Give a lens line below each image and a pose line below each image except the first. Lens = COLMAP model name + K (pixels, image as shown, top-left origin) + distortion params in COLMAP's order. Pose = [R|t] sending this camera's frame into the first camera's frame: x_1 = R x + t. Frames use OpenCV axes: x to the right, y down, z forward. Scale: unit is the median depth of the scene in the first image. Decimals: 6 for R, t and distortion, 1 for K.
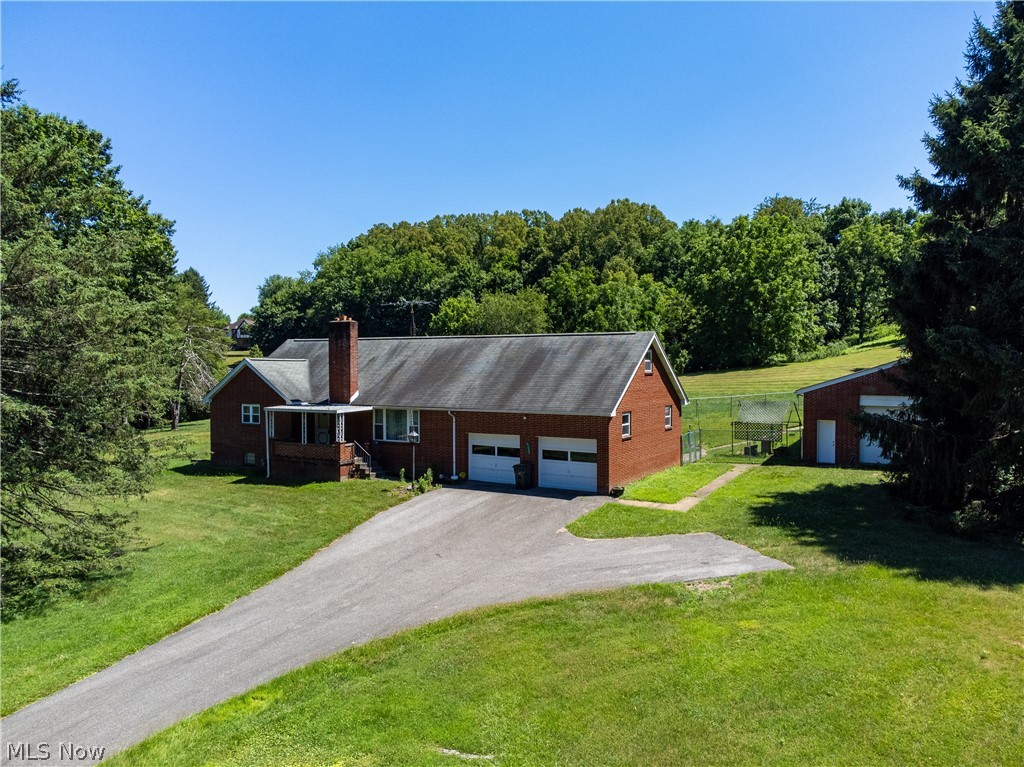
lens RADIAL K [[764.9, 0, 505.5], [0, 764.9, 384.9], [0, 0, 1]] dist [0.016893, -0.008033]
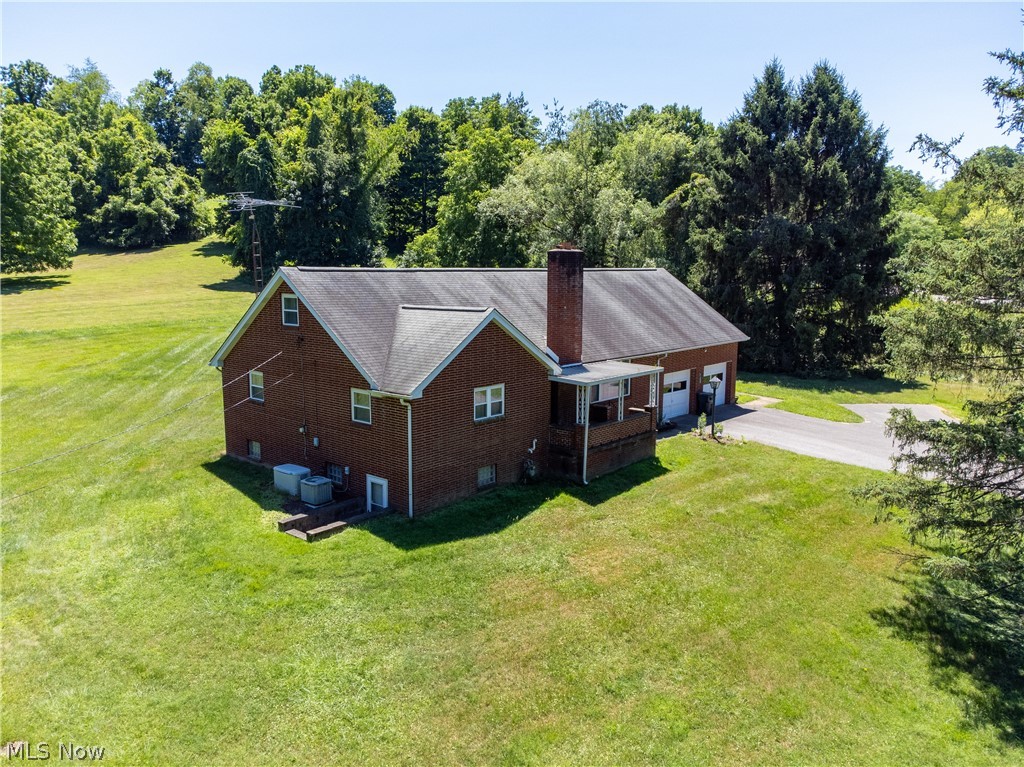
lens RADIAL K [[750.5, 0, 512.0], [0, 750.5, 383.5], [0, 0, 1]] dist [0.026457, -0.001167]
pose [[0.192249, -0.147314, 0.970226, -0.959481], [0.024458, 0.989081, 0.145331, -0.065596], [-0.981041, -0.004210, 0.193753, 0.938423]]
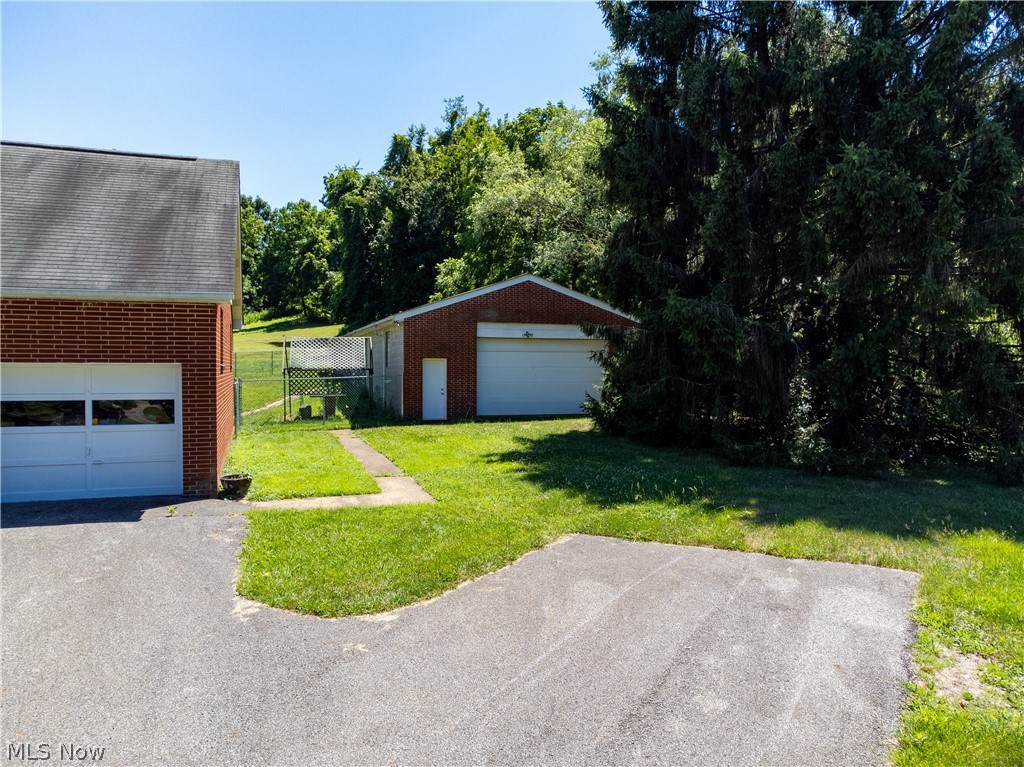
lens RADIAL K [[763.4, 0, 515.7], [0, 763.4, 385.0], [0, 0, 1]] dist [0.014049, 0.001763]
pose [[0.648591, -0.012730, 0.761031, -0.062608], [0.017942, 0.999838, 0.001433, 0.072144], [-0.760926, 0.012725, 0.648714, 0.507938]]
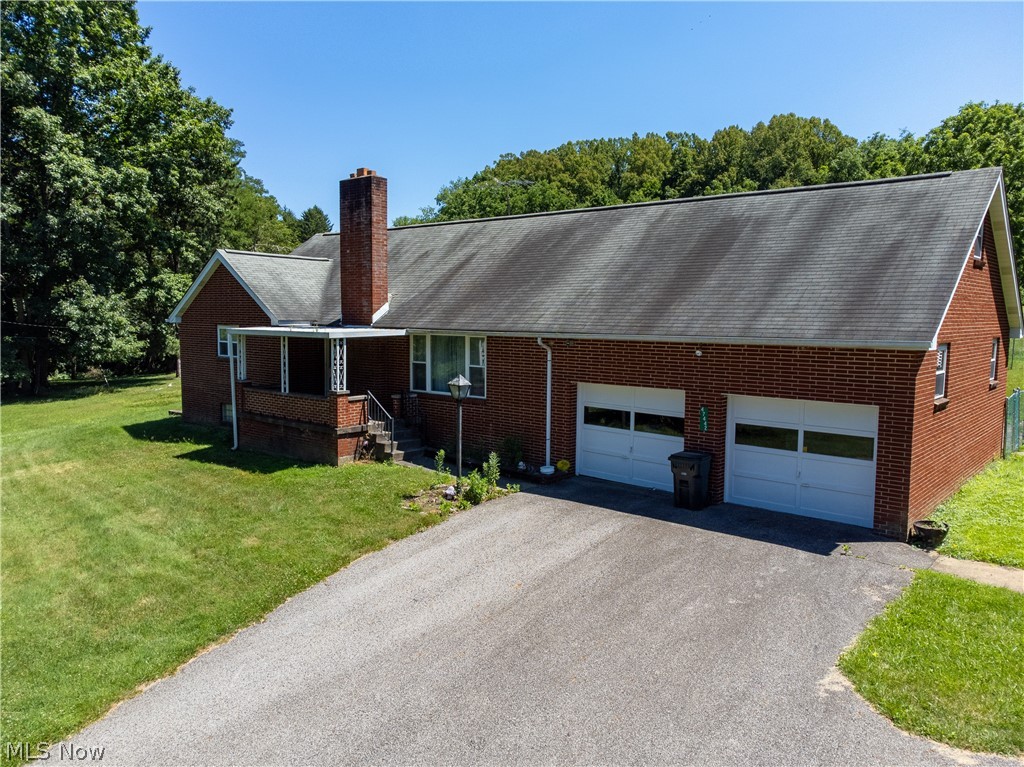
lens RADIAL K [[764.9, 0, 505.5], [0, 764.9, 384.9], [0, 0, 1]] dist [0.016893, -0.008033]
pose [[0.984890, 0.028438, -0.170831, -0.008665], [-0.017492, 0.997716, 0.065243, 0.030530], [0.172296, -0.061269, 0.983138, 0.466647]]
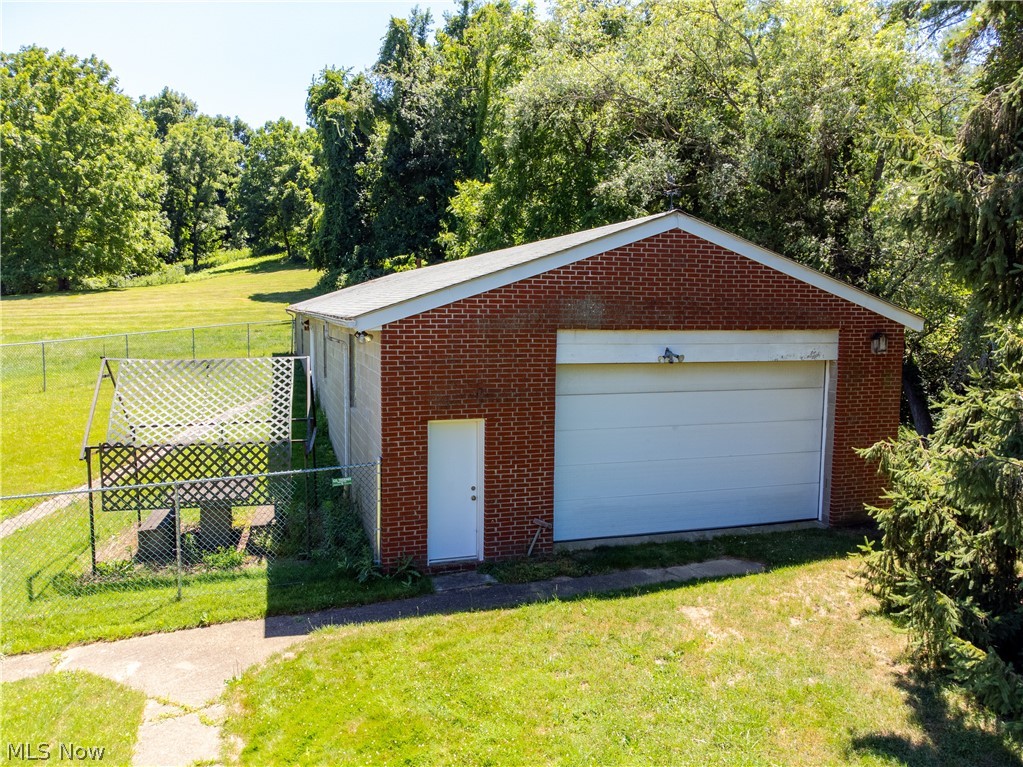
lens RADIAL K [[793.8, 0, 510.3], [0, 793.8, 357.2], [0, 0, 1]] dist [-0.000537, -0.000415]
pose [[0.658936, -0.038371, 0.751220, 0.213145], [0.009218, 0.999035, 0.042943, 0.010557], [-0.752143, -0.021372, 0.658654, 0.808178]]
